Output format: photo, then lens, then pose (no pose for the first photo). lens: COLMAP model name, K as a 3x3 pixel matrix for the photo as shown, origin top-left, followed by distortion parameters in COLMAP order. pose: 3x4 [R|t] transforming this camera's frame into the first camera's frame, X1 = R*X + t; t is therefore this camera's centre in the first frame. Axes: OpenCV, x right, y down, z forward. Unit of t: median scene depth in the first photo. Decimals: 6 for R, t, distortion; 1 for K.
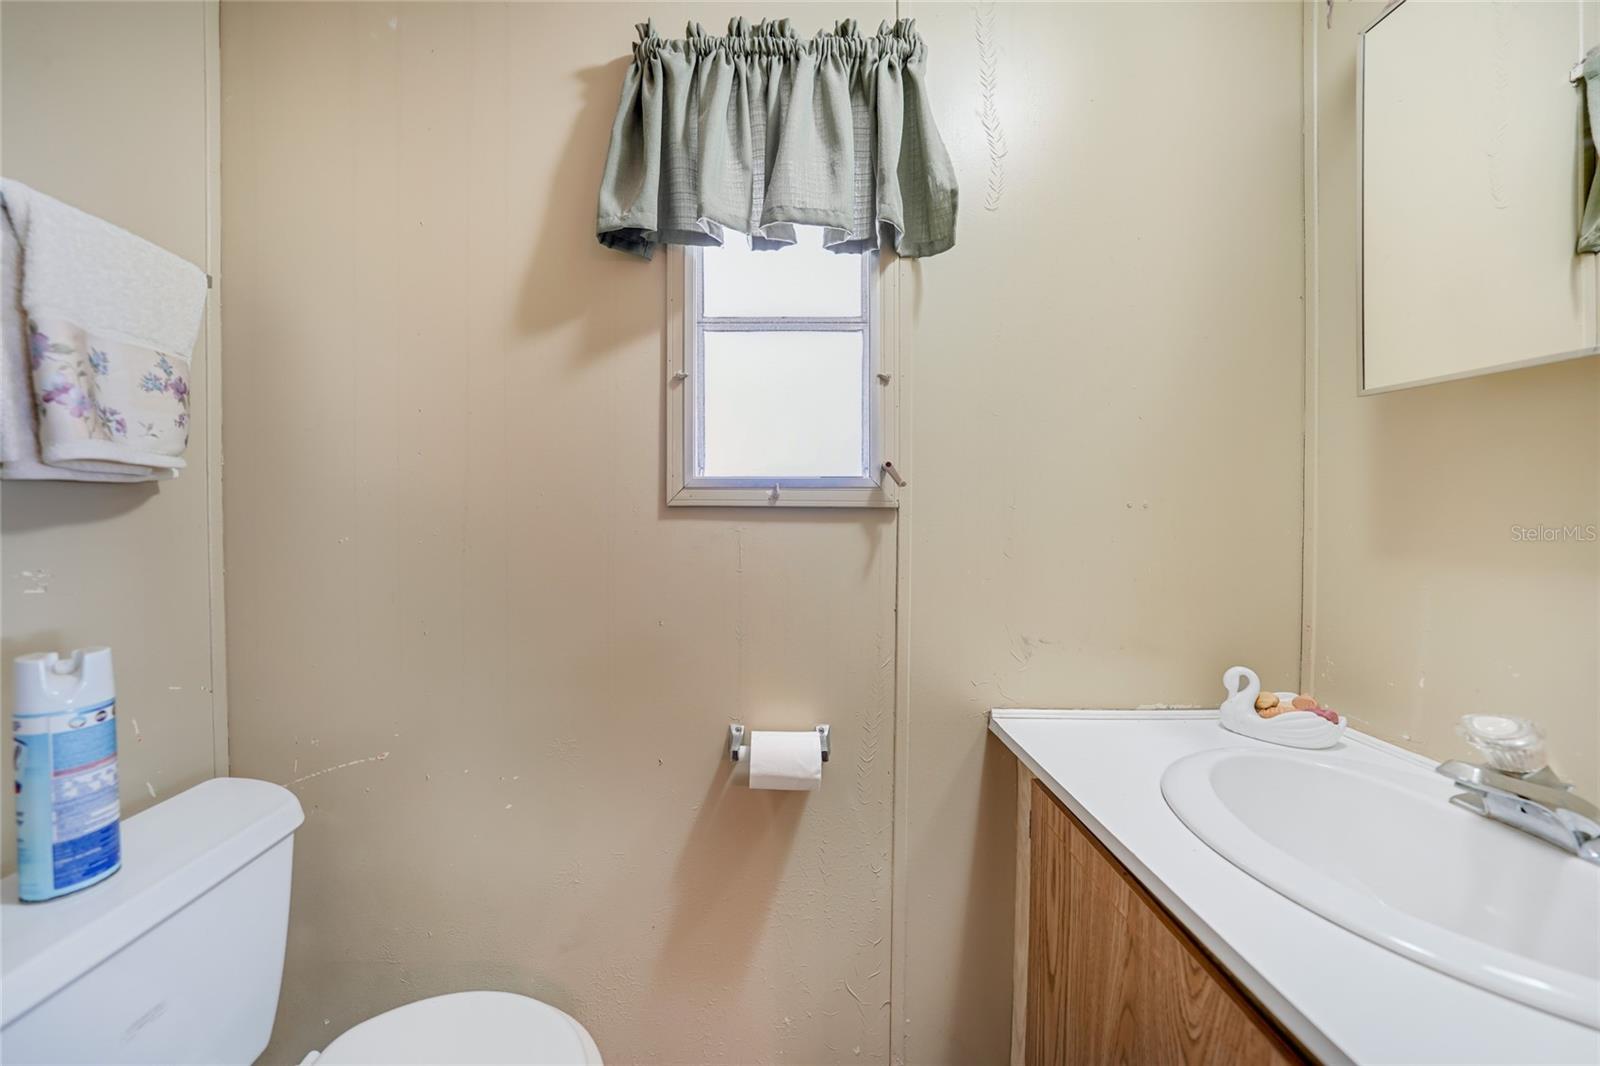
lens RADIAL K [[601.1, 0, 769.4], [0, 601.1, 524.6], [0, 0, 1]] dist [-0.029864, 0.006225]
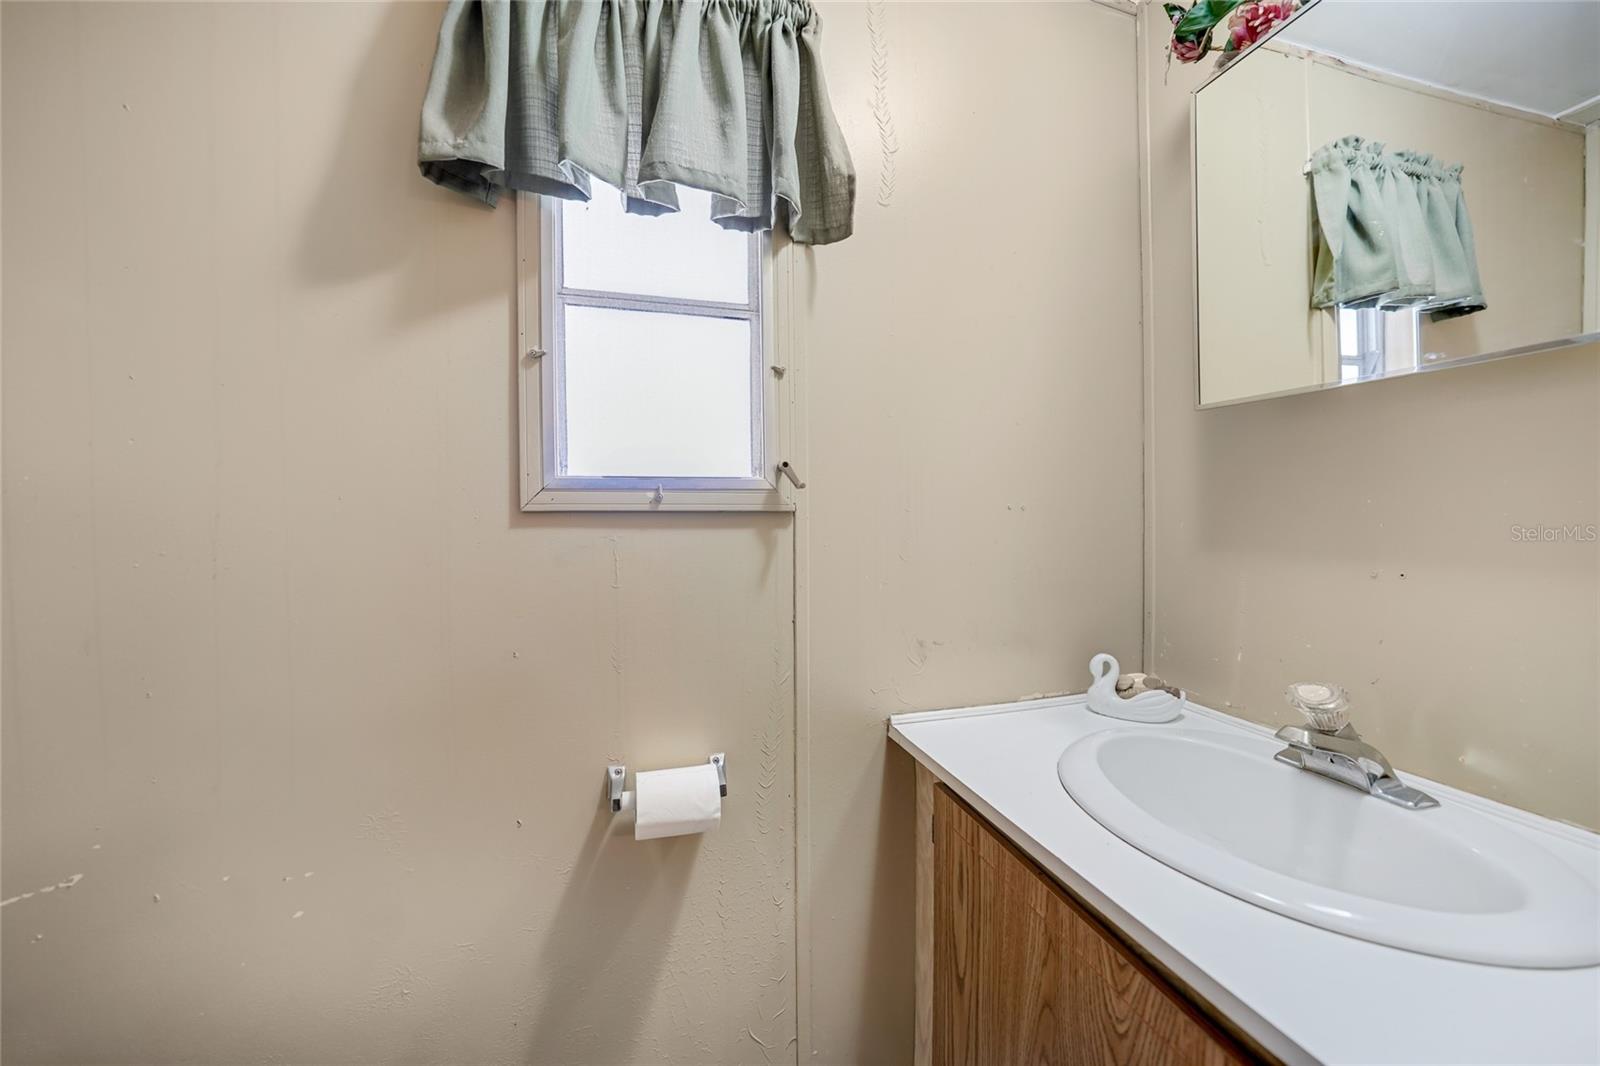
lens RADIAL K [[601.1, 0, 825.4], [0, 601.1, 530.0], [0, 0, 1]] dist [-0.029864, 0.006225]
pose [[0.948933, -0.017084, 0.315014, -0.036904], [0.016027, 0.999854, 0.005948, -0.004002], [-0.315069, -0.000596, 0.949068, 0.107342]]
